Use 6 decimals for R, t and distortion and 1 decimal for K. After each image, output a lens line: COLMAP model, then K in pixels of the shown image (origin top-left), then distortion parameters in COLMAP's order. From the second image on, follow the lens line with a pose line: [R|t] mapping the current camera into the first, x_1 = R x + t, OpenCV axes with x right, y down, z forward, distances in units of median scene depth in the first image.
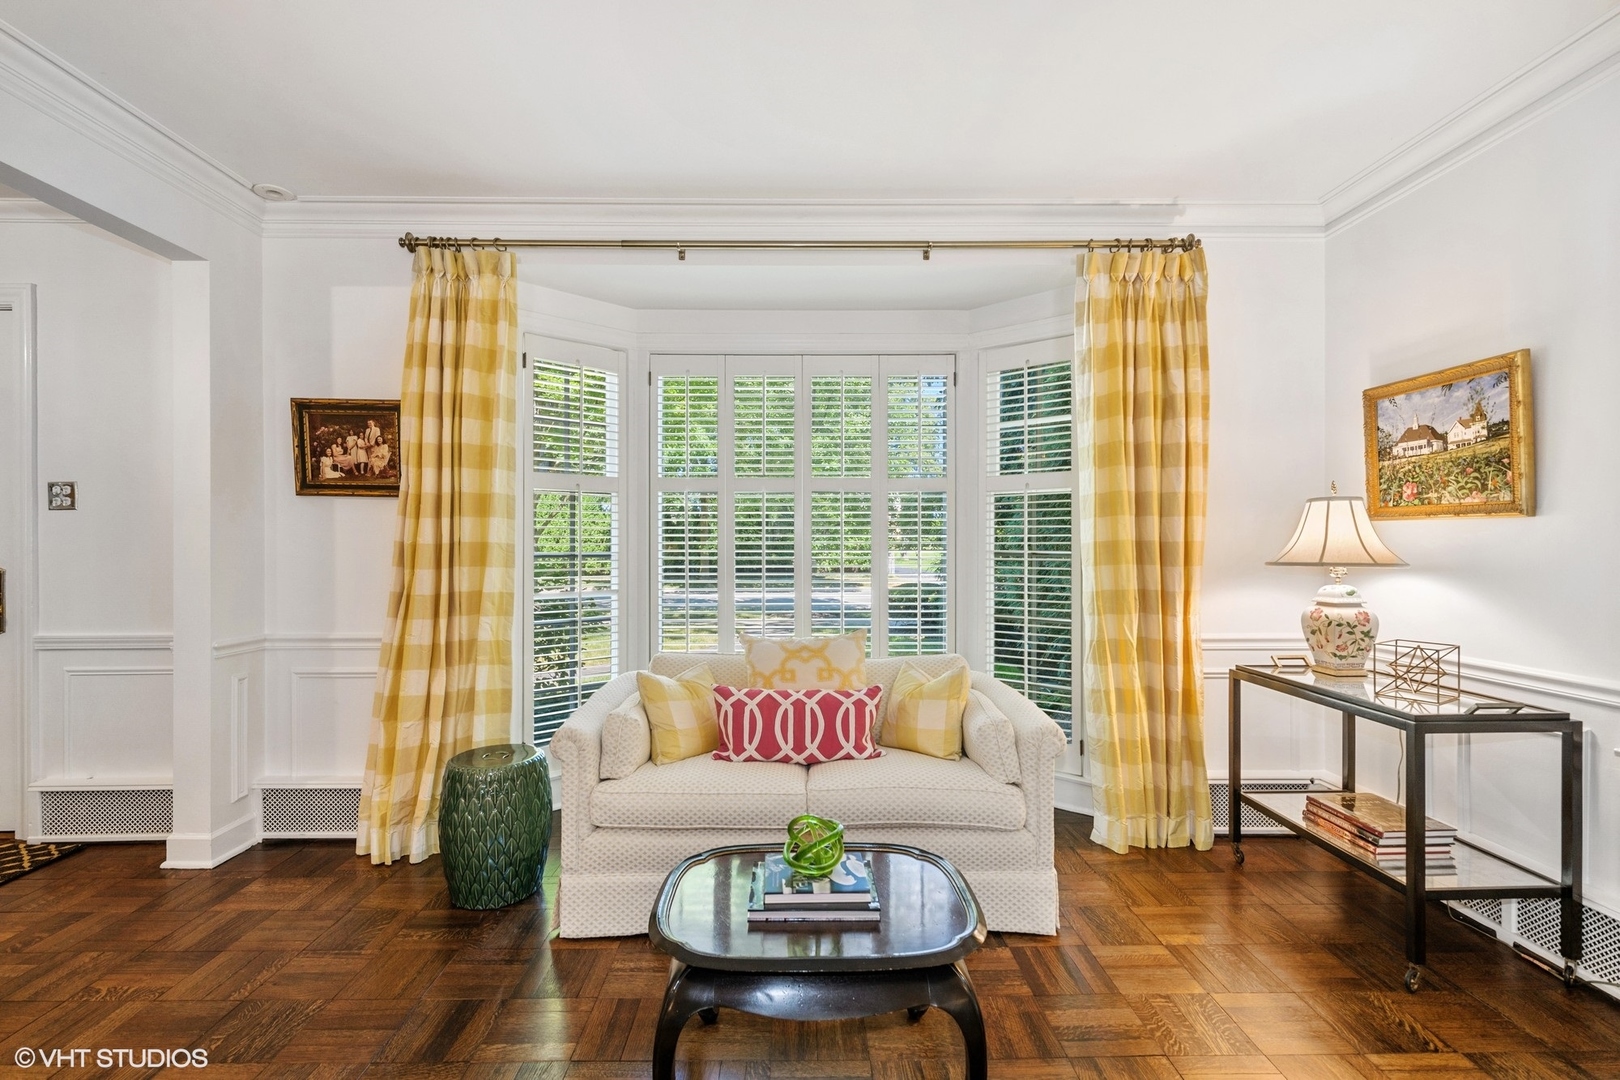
lens RADIAL K [[749.3, 0, 809.1], [0, 749.3, 534.1], [0, 0, 1]] dist [0.006363, 0.000305]
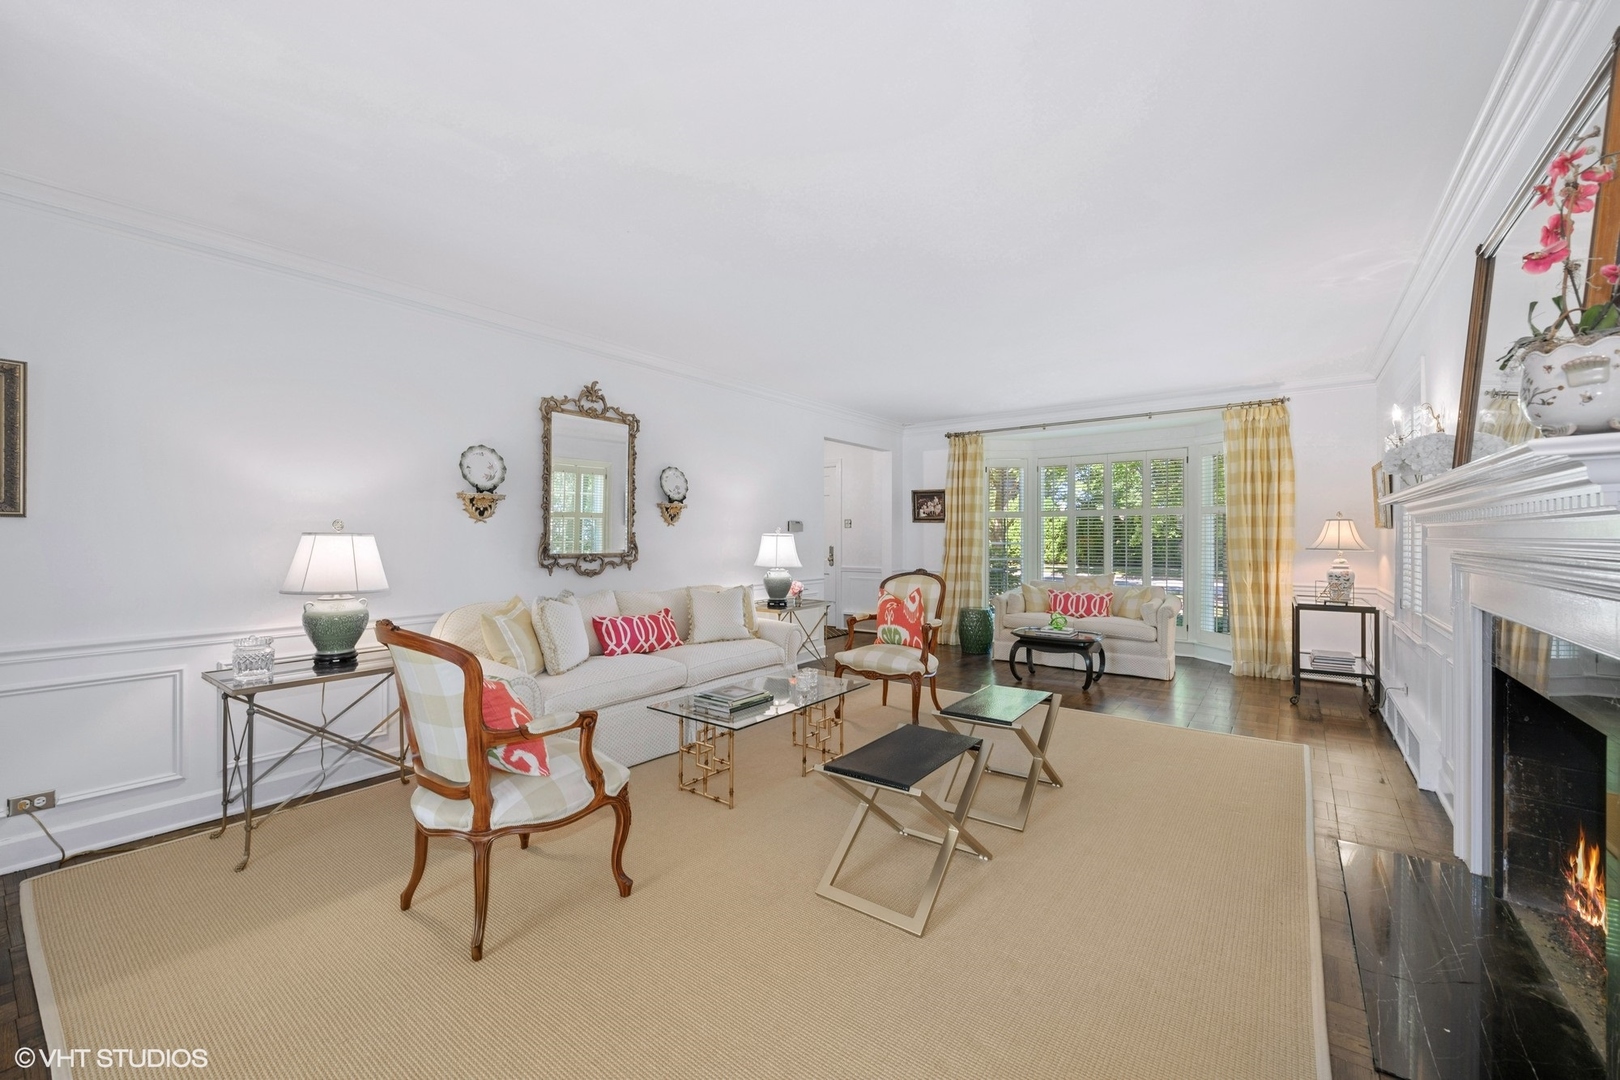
lens RADIAL K [[643.5, 0, 810.4], [0, 643.5, 536.0], [0, 0, 1]] dist [0.001017, -0.001339]
pose [[0.789939, 0.000528, -0.613185, 0.575118], [0.004309, 0.999970, 0.006411, -0.016645], [0.613171, -0.007707, 0.789913, -1.297877]]
